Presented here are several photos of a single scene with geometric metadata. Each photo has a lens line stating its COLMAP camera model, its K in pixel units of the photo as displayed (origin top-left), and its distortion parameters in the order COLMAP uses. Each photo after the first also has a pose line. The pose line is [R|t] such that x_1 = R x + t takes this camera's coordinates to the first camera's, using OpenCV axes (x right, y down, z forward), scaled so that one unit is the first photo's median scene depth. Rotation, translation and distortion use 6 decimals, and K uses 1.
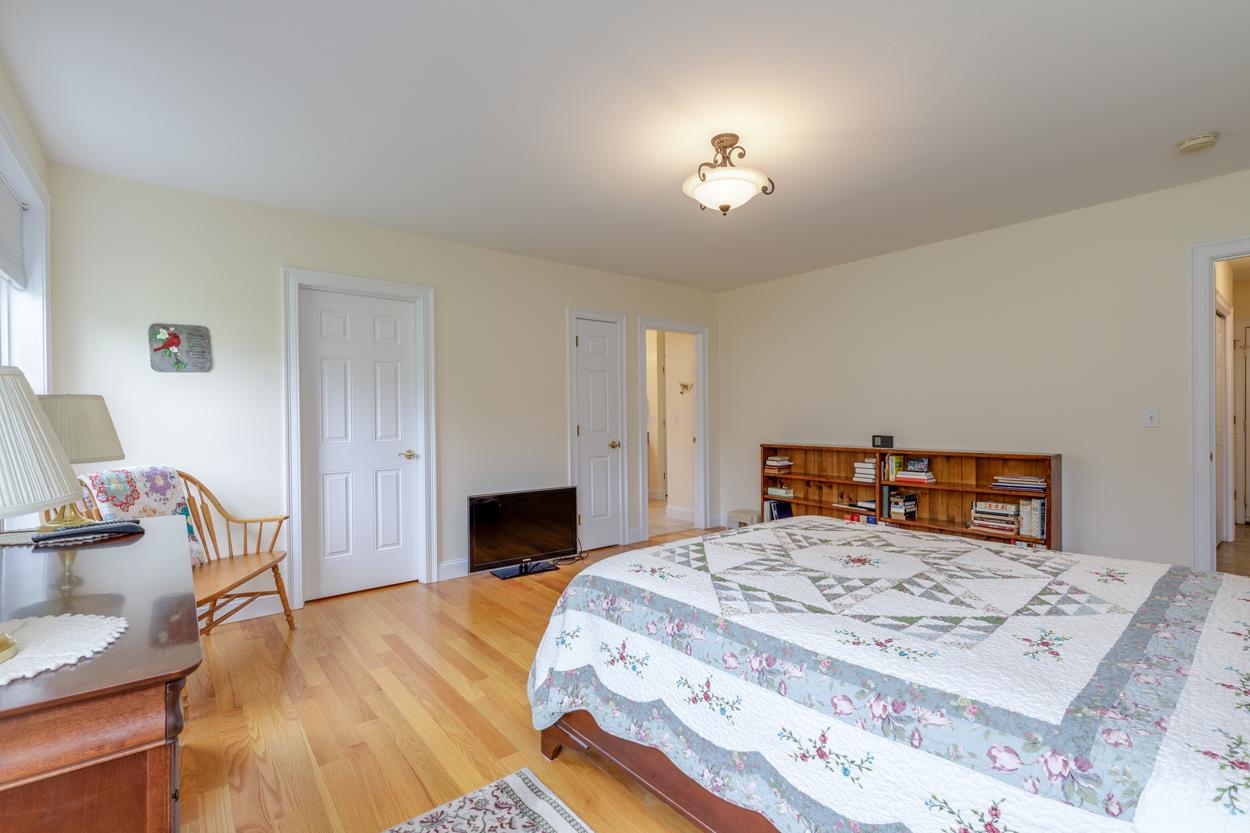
lens RADIAL K [[557.8, 0, 619.9], [0, 557.8, 418.4], [0, 0, 1]] dist [0.001709, -0.000603]
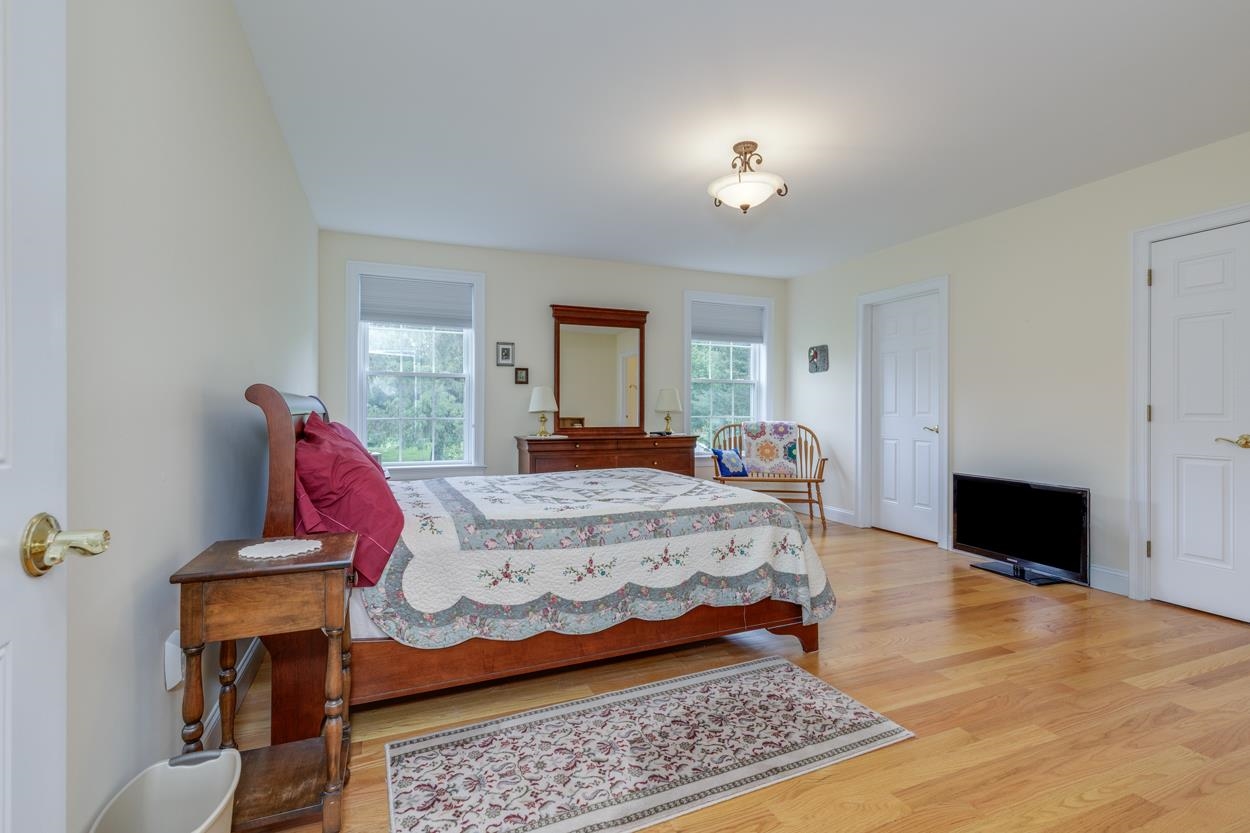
lens RADIAL K [[557.8, 0, 619.9], [0, 557.8, 418.4], [0, 0, 1]] dist [0.001709, -0.000603]
pose [[-0.288445, 0.029552, -0.957040, 1.151383], [0.001744, 0.999538, 0.030339, 0.010421], [0.957495, 0.007082, -0.288364, 0.925950]]
